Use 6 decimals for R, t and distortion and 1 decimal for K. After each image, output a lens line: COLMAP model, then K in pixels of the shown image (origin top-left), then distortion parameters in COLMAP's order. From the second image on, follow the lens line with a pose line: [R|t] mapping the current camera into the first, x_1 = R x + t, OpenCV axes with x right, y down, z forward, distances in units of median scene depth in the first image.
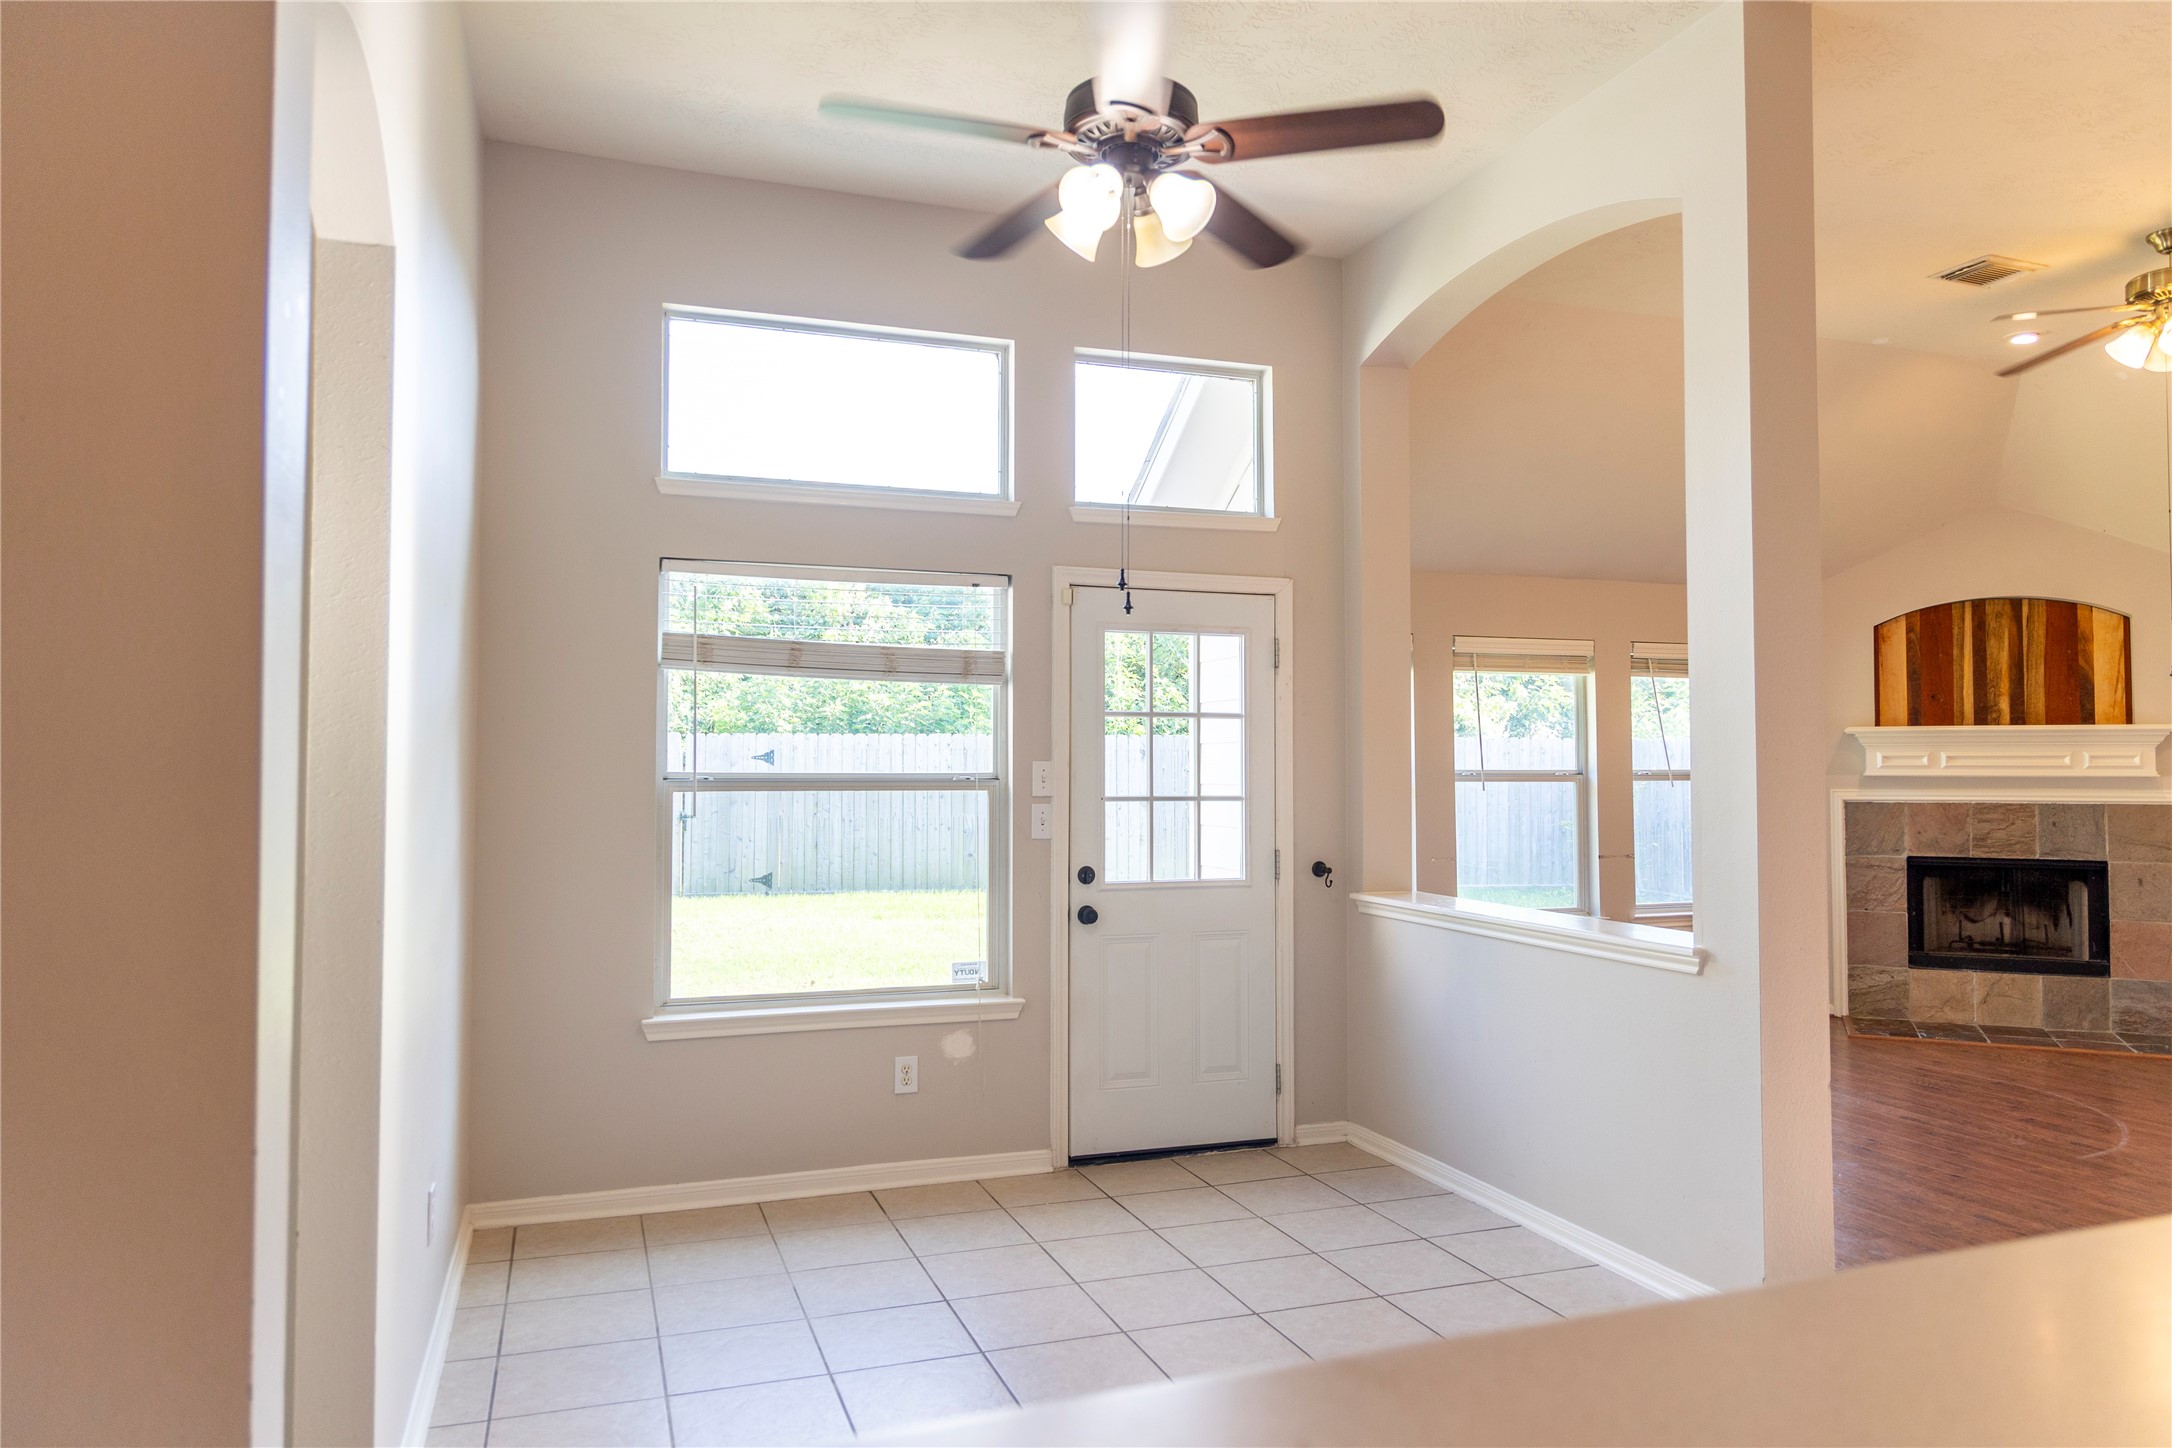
lens RADIAL K [[1458.1, 0, 1104.8], [0, 1458.1, 720.0], [0, 0, 1]] dist [0.007410, -0.001840]
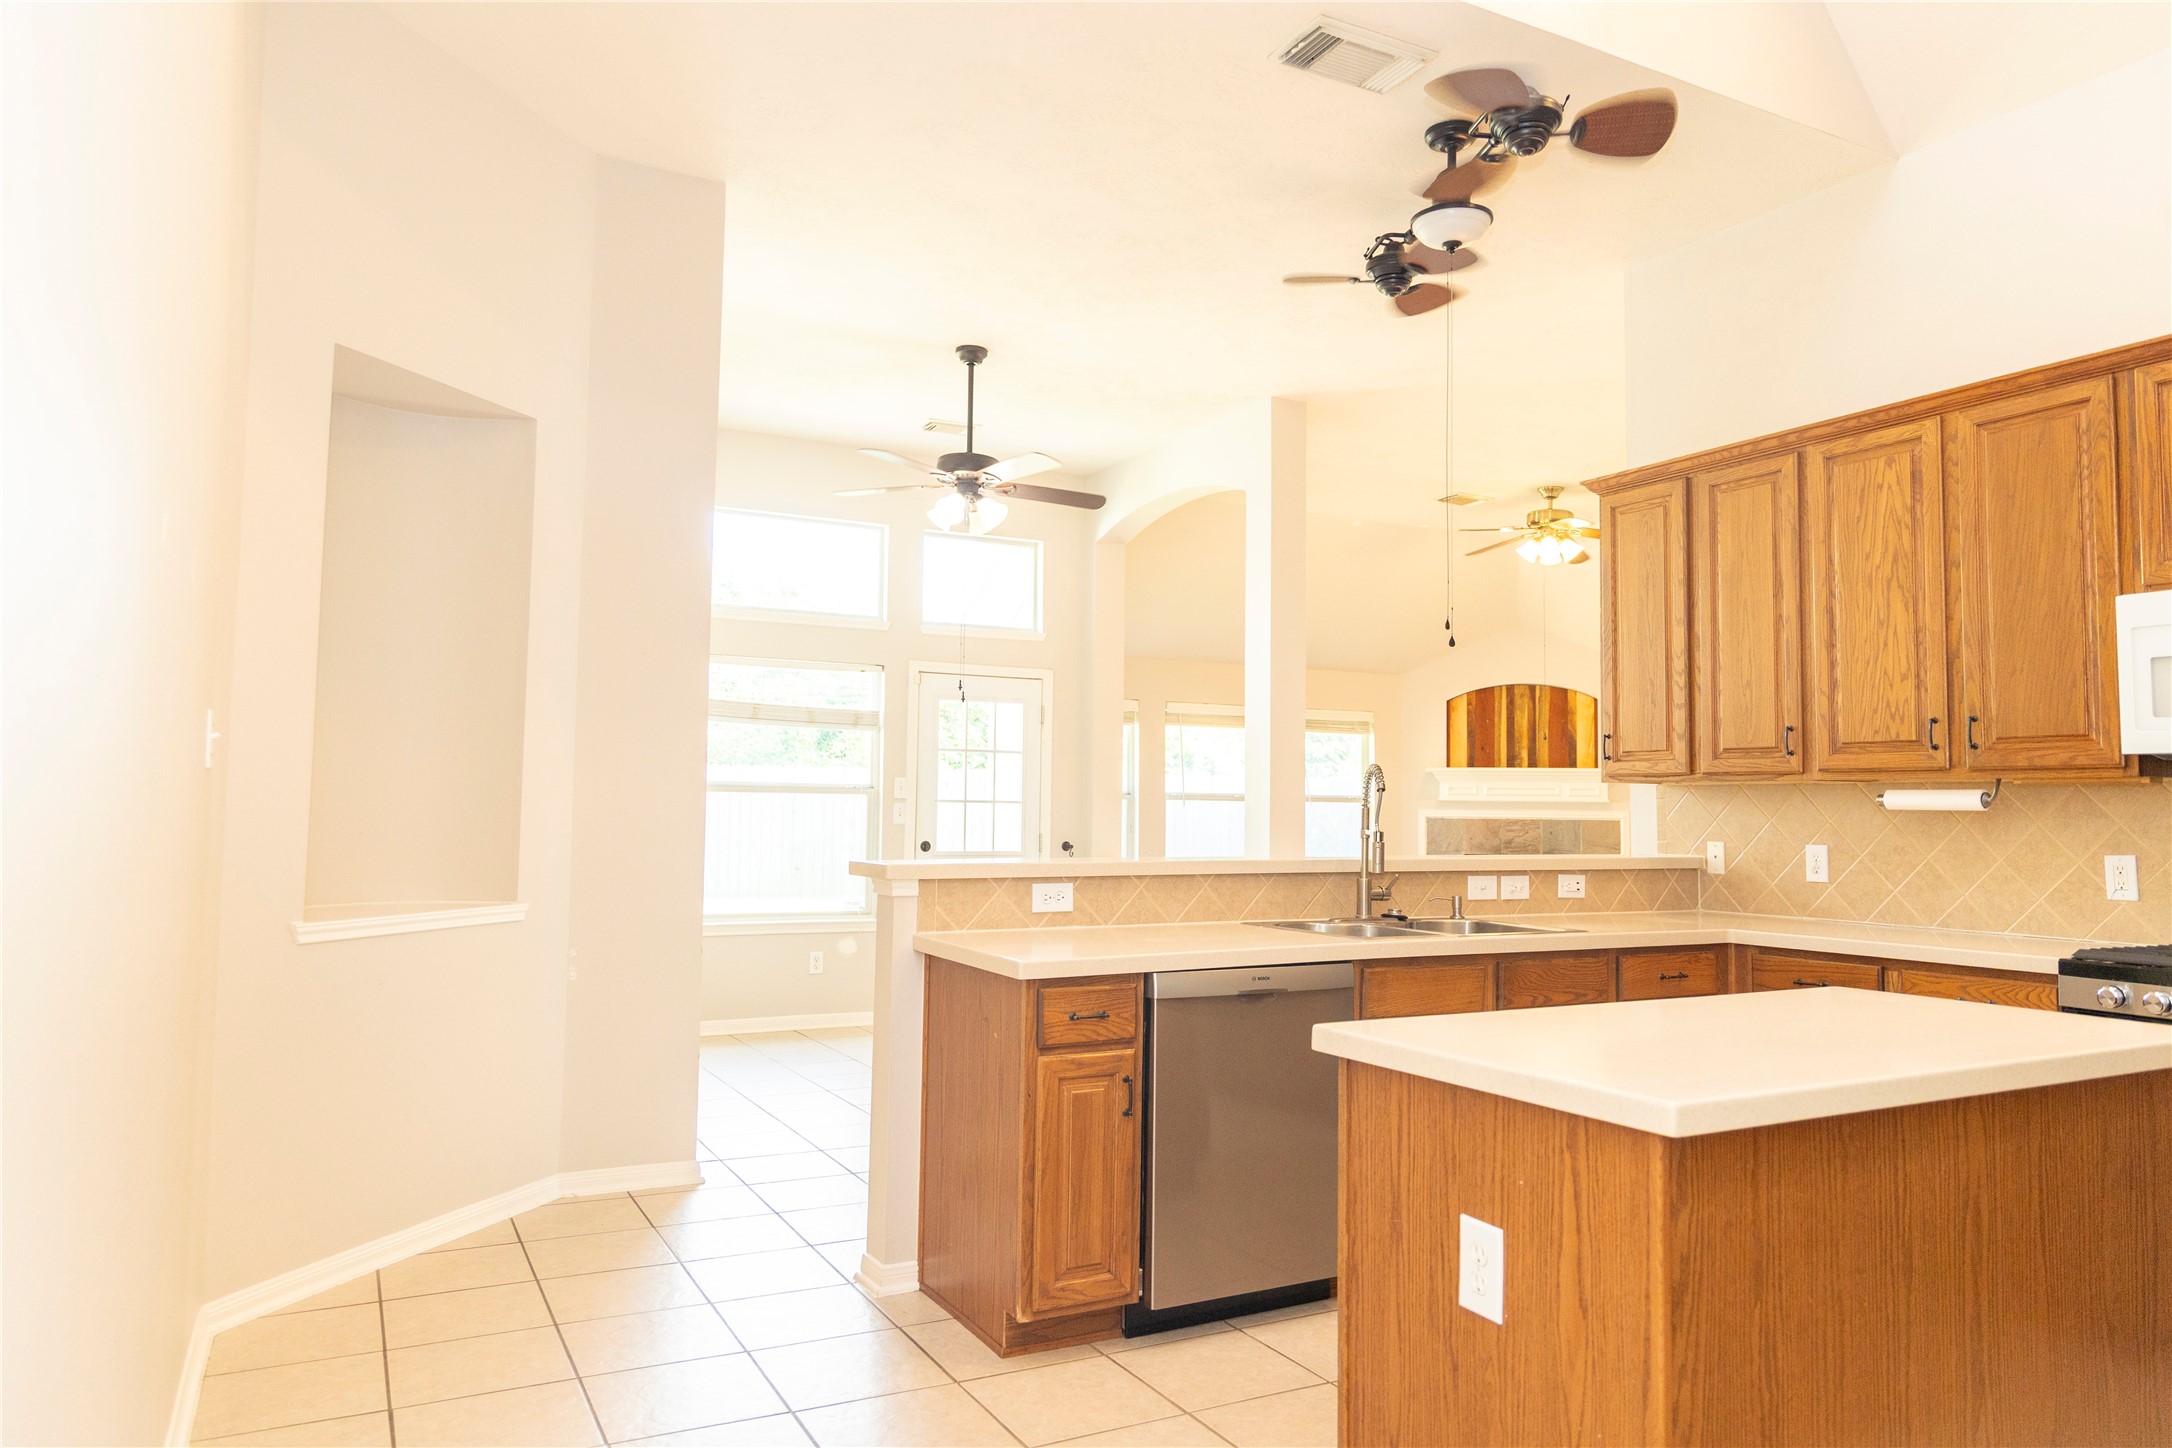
lens RADIAL K [[1477.7, 0, 1113.0], [0, 1477.7, 725.0], [0, 0, 1]] dist [0.032138, -0.001400]
pose [[0.989087, 0.020151, 0.145948, -0.033381], [-0.016716, 0.999555, -0.024725, 0.004146], [-0.146381, 0.022015, 0.988983, -0.468249]]
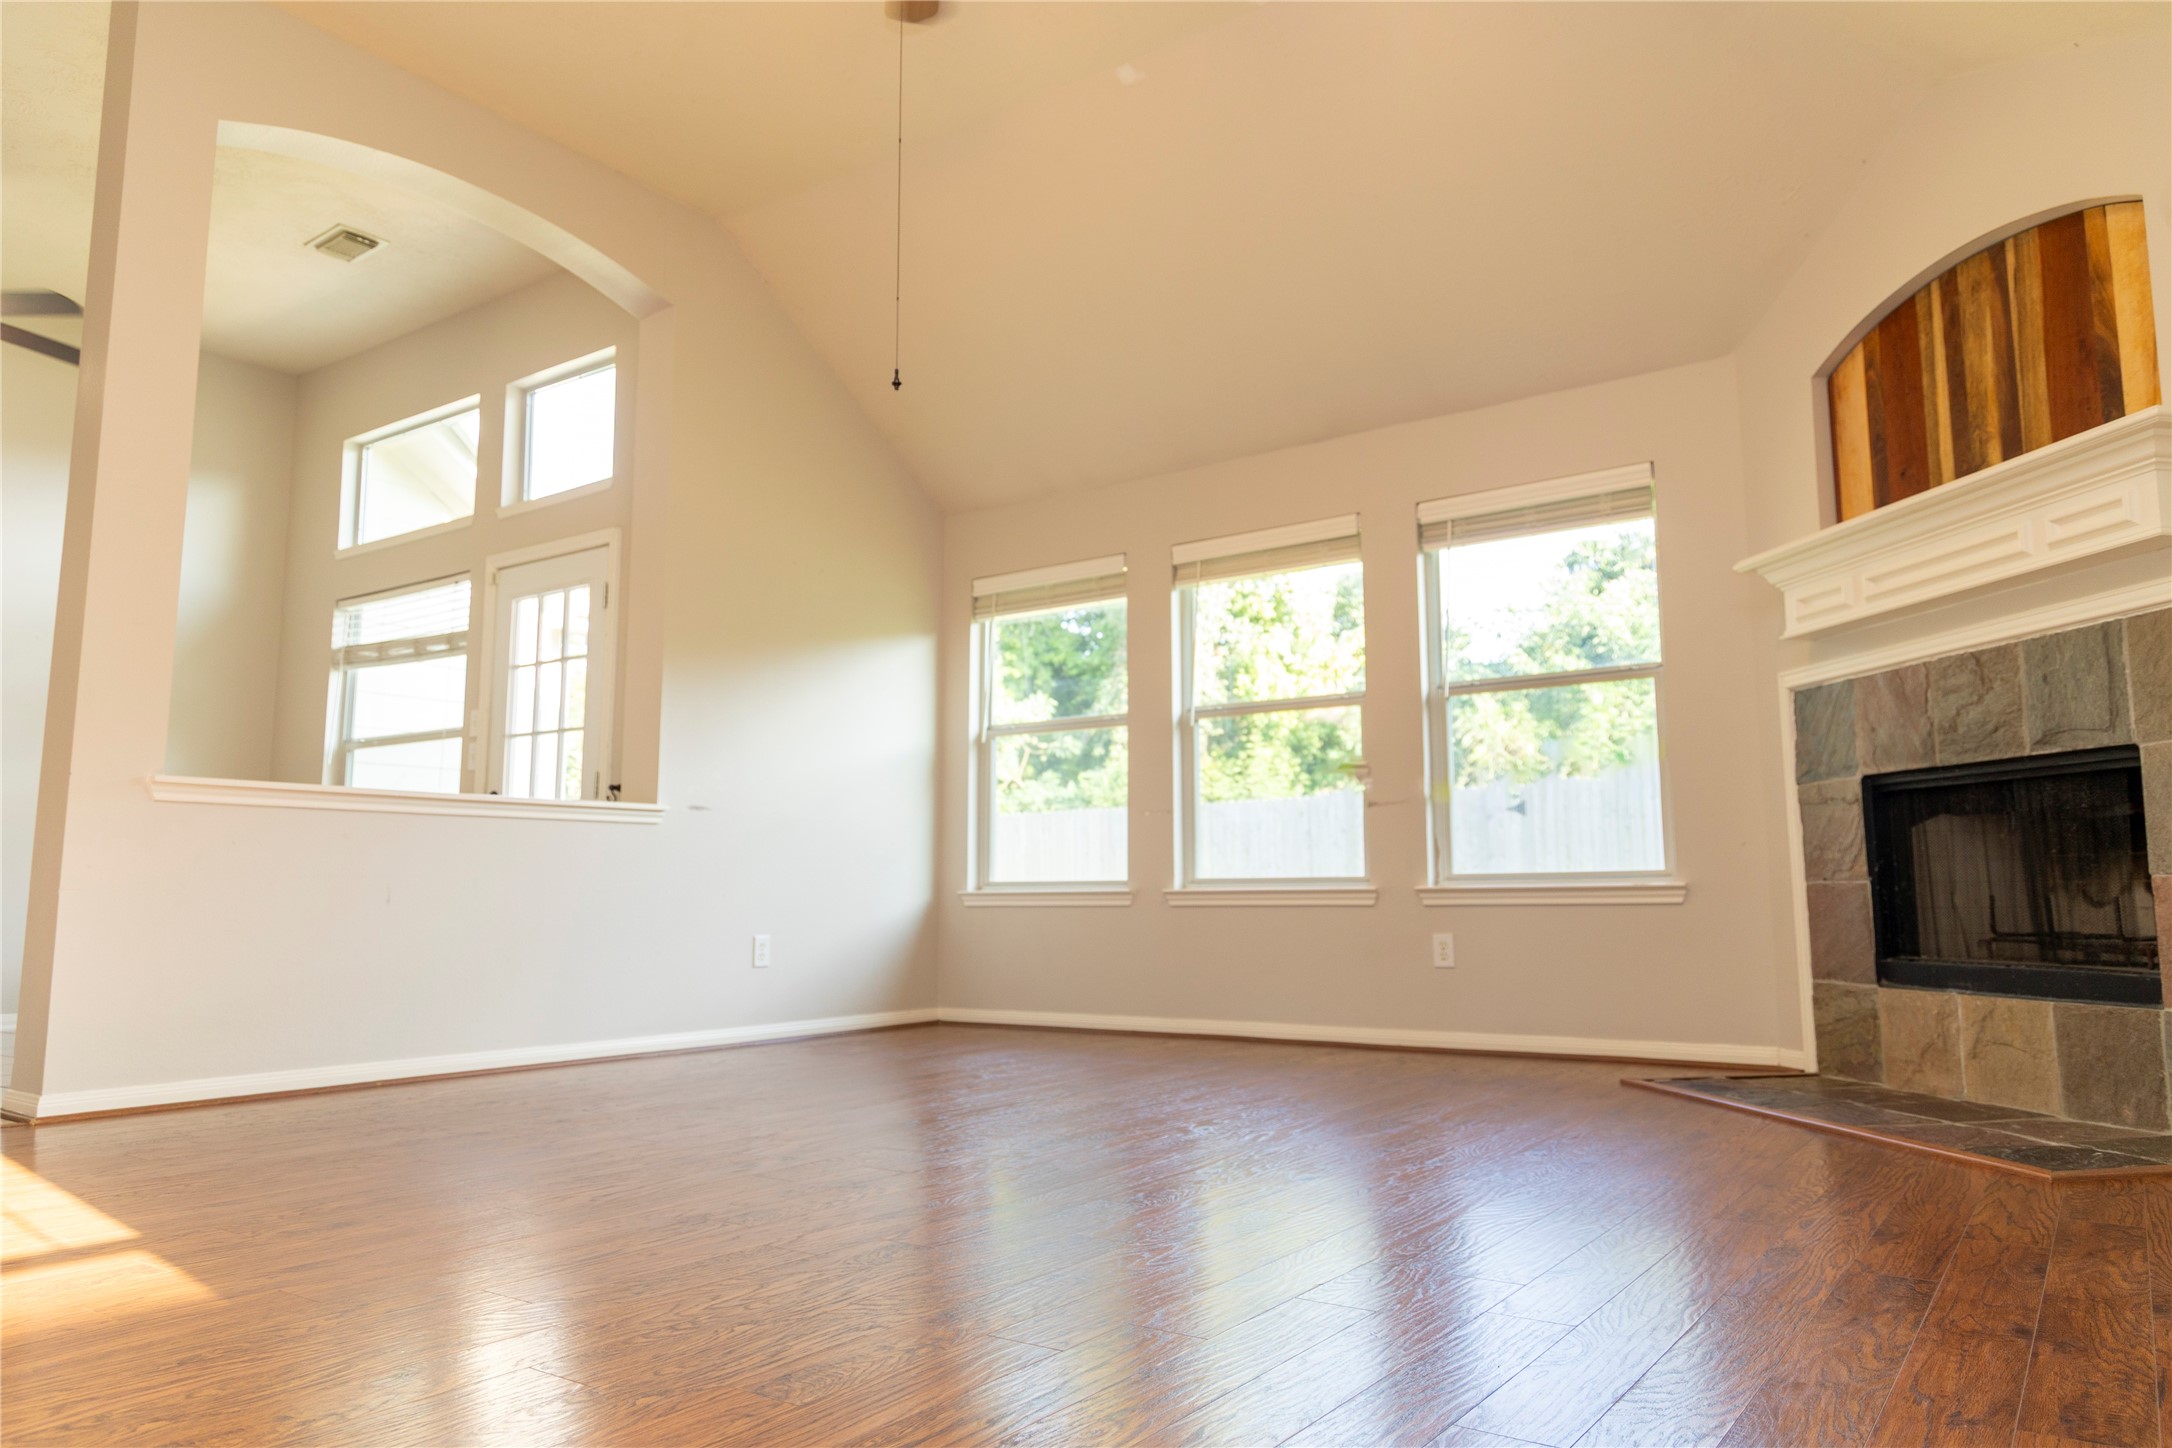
lens RADIAL K [[1458.1, 0, 1104.8], [0, 1458.1, 720.0], [0, 0, 1]] dist [0.007410, -0.001840]
pose [[0.569935, -0.102994, -0.815210, 0.855052], [0.035389, 0.994269, -0.100875, 0.120602], [0.820928, 0.028643, 0.570313, 0.477109]]
